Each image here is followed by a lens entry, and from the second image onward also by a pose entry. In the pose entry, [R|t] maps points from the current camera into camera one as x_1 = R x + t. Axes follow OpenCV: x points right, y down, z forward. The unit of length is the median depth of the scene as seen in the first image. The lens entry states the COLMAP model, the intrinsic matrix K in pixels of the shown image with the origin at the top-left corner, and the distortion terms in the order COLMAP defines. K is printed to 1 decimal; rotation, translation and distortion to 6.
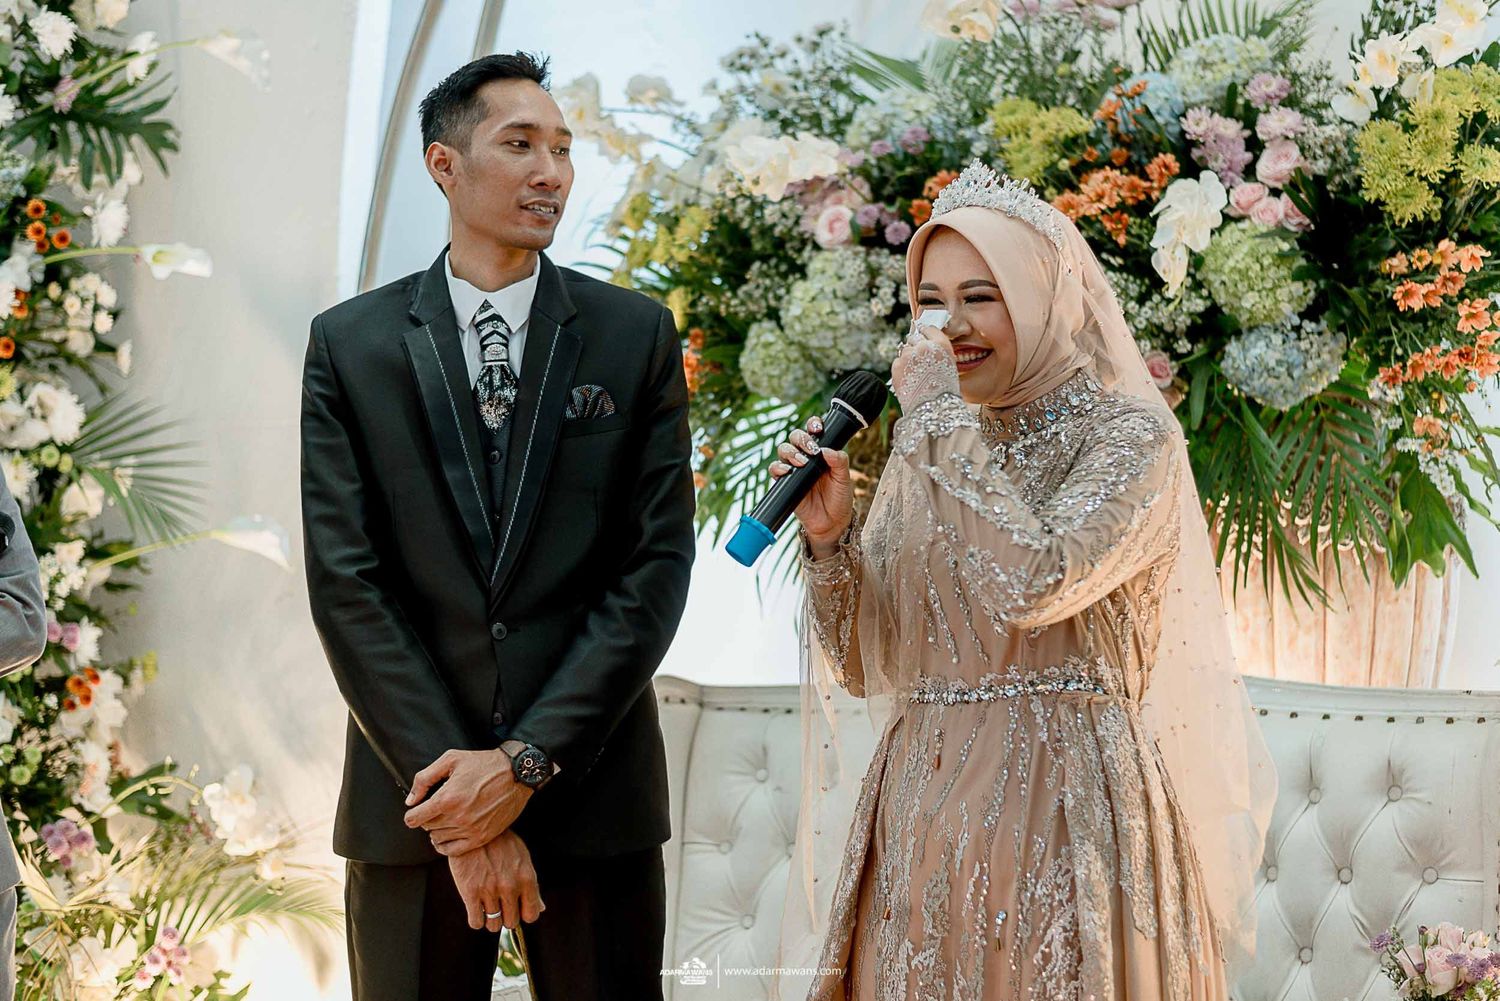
lens RADIAL K [[2344.3, 0, 803.9], [0, 2344.3, 459.6], [0, 0, 1]] dist [0.003714, 0.085705]
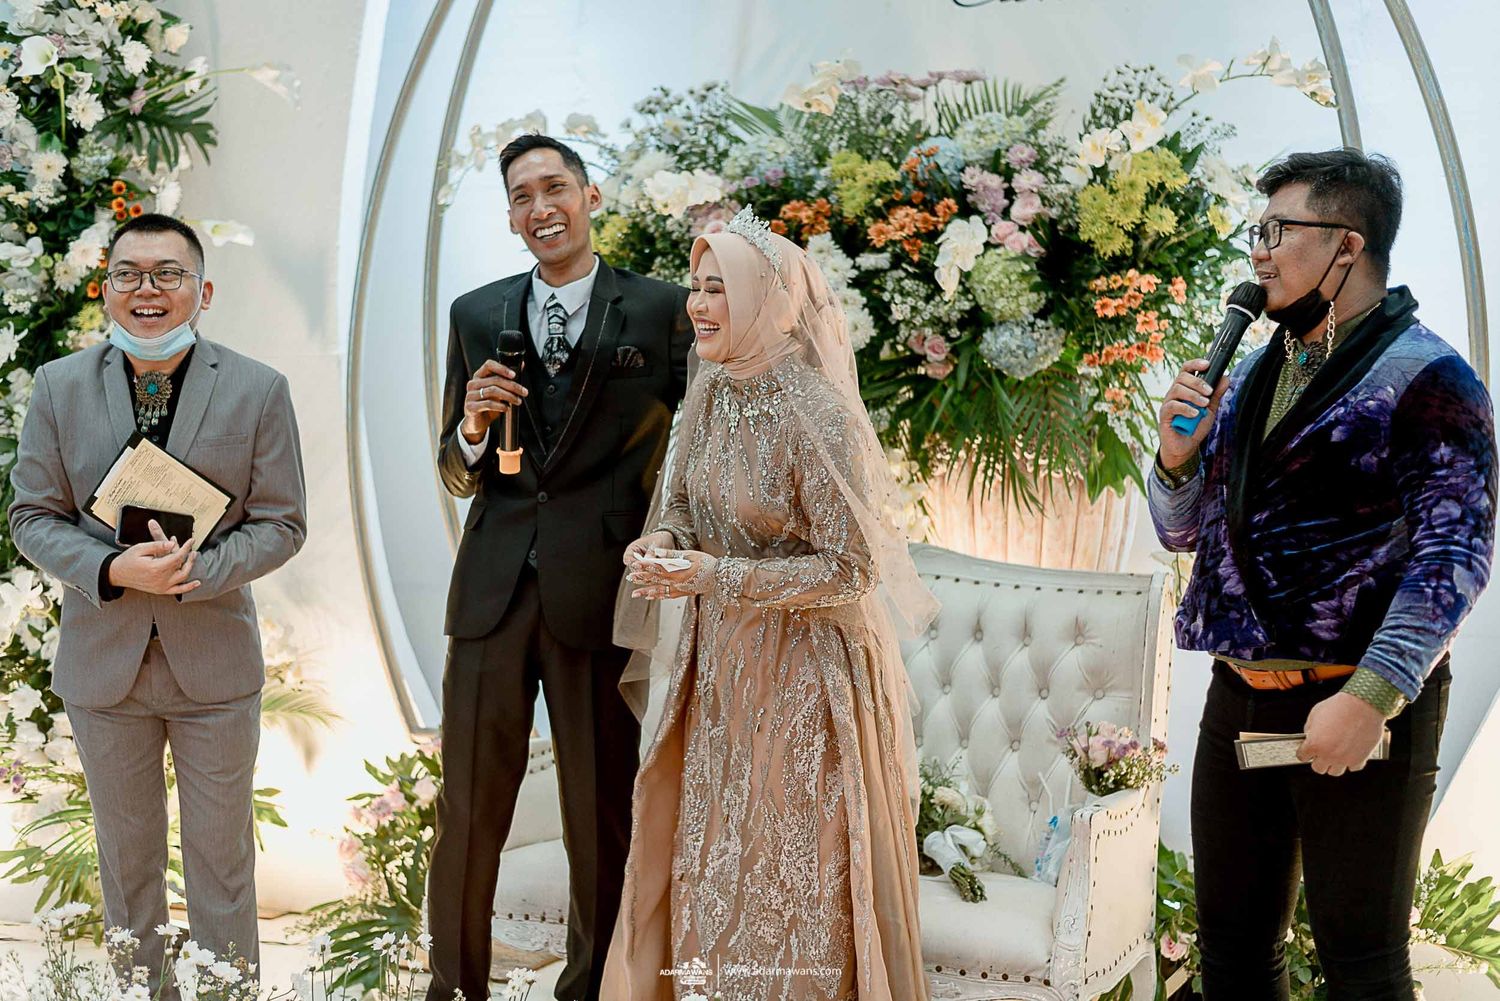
lens RADIAL K [[2181.2, 0, 750.0], [0, 2181.2, 500.5], [0, 0, 1]] dist [0.032264, -0.133593]
pose [[0.997580, 0.038555, 0.057857, -0.037521], [-0.041432, 0.997921, 0.049376, -0.005700], [-0.055833, -0.051653, 0.997103, -0.333518]]
